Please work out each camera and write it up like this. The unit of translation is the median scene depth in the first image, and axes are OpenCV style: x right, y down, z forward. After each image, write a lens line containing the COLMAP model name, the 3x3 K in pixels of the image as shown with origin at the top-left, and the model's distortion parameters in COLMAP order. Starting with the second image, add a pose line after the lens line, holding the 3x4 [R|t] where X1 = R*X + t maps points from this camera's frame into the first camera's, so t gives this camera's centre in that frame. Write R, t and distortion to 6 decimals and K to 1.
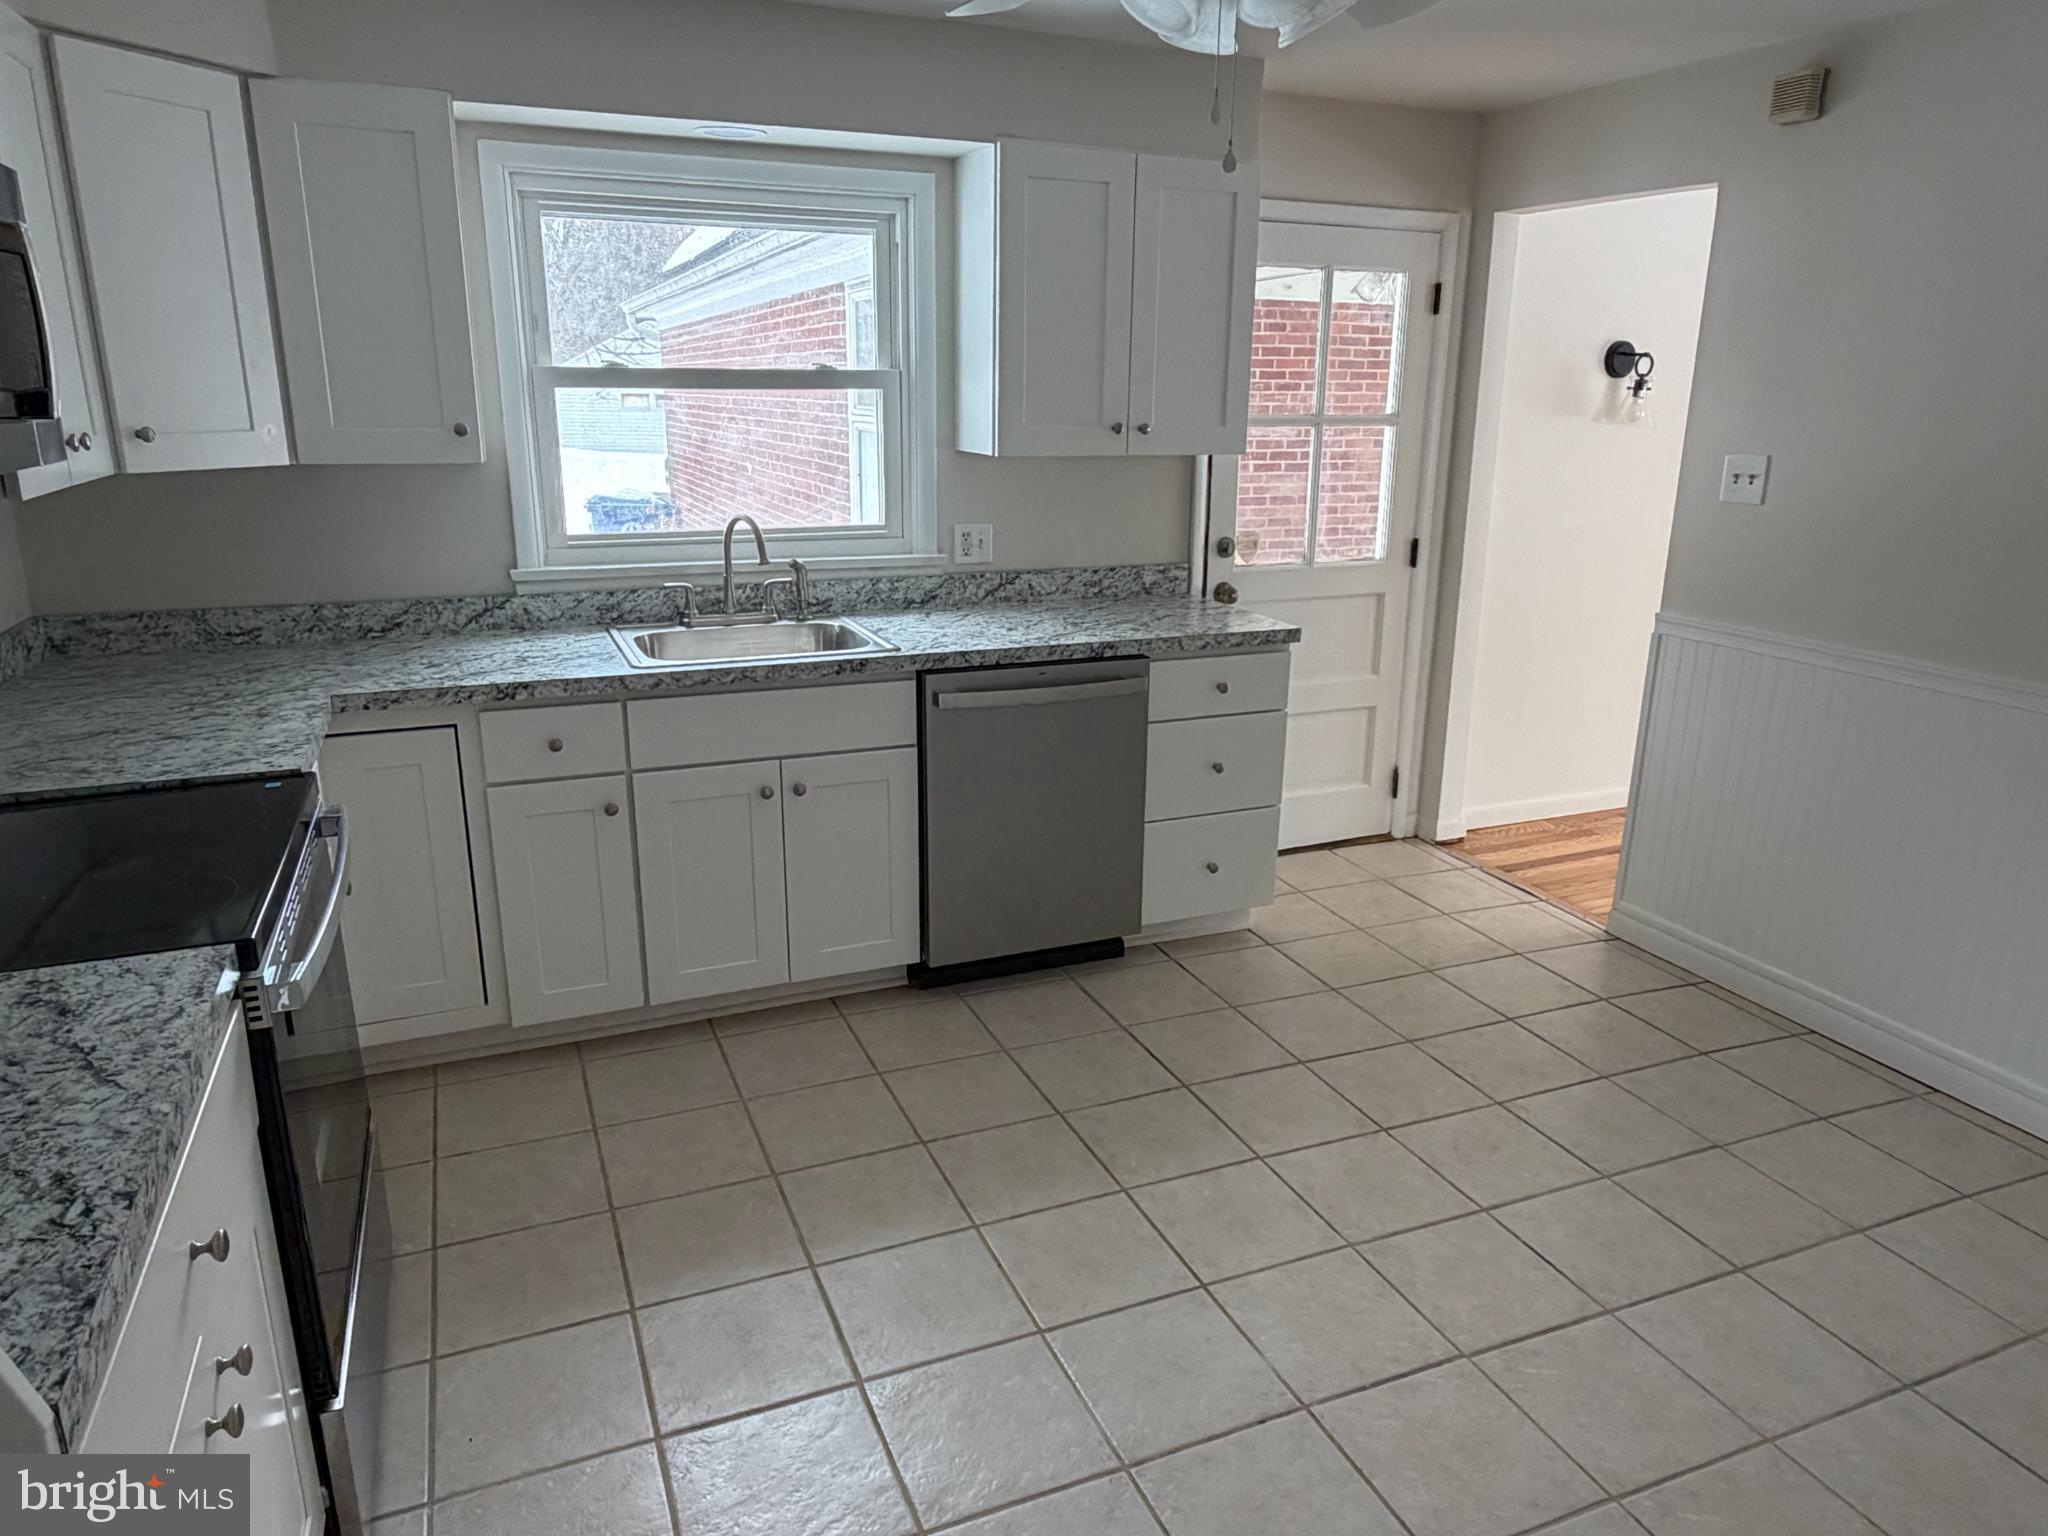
lens RADIAL K [[1328.2, 0, 1024.0], [0, 1328.2, 768.0], [0, 0, 1]] dist [-0.000332, -0.000499]
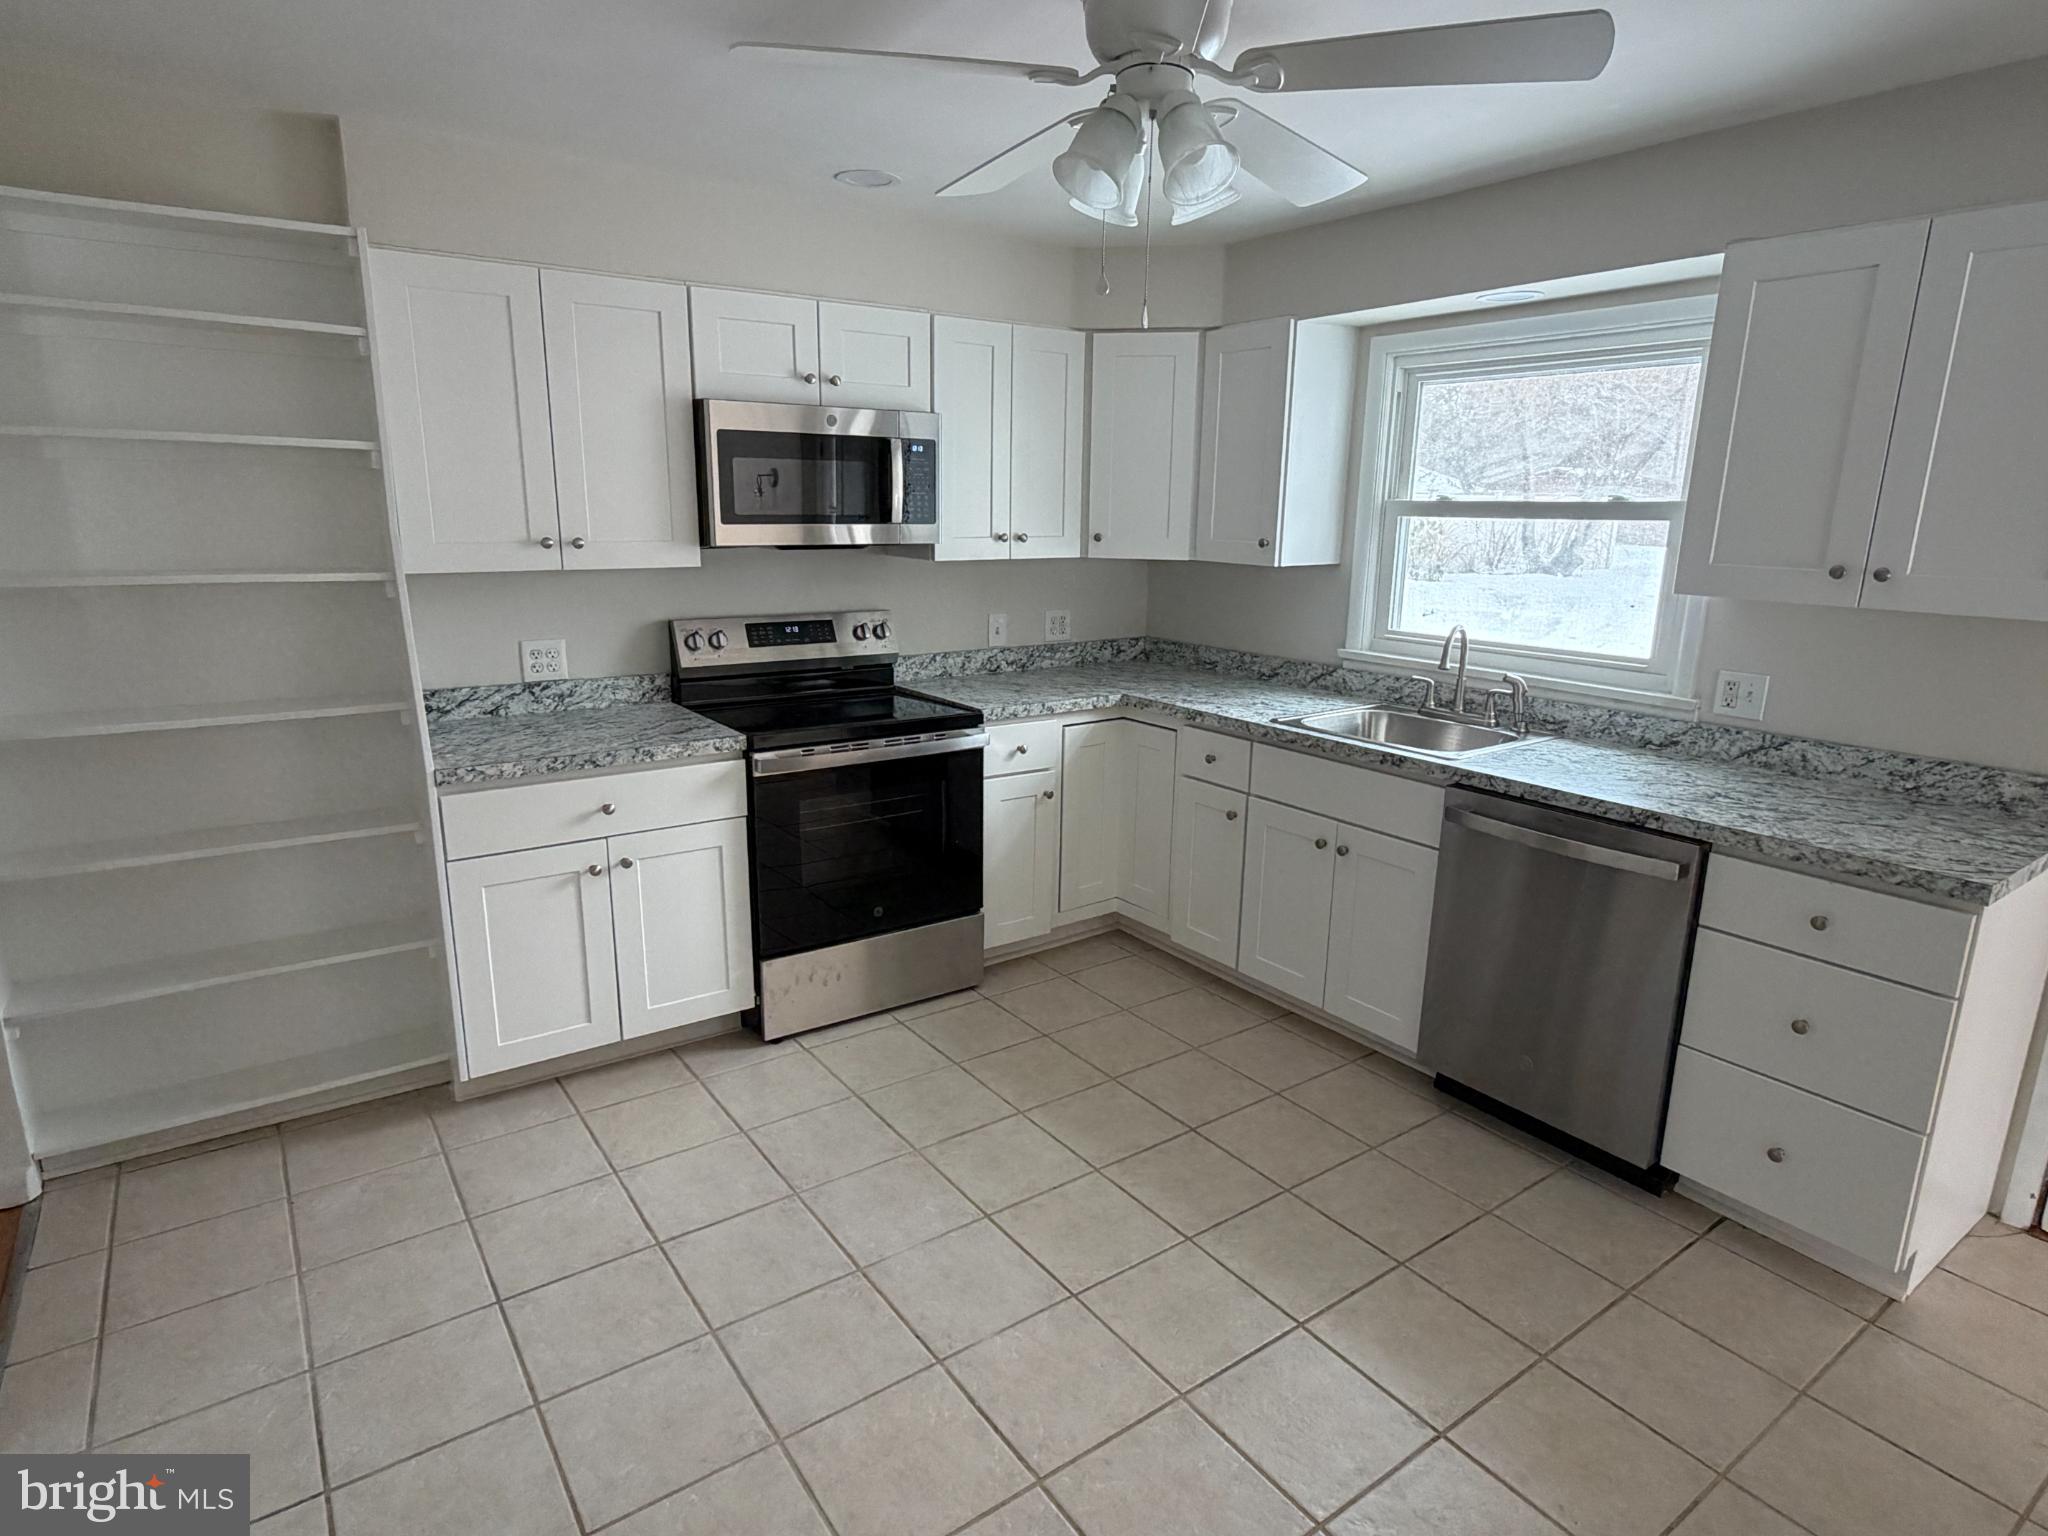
lens RADIAL K [[1117.5, 0, 1024.0], [0, 1117.5, 768.0], [0, 0, 1]] dist [0.003746, 0.000997]
pose [[0.223922, 0.219305, -0.949613, 0.649824], [-0.280498, 0.947630, 0.152704, -0.117652], [0.933370, 0.232170, 0.273709, 0.416468]]
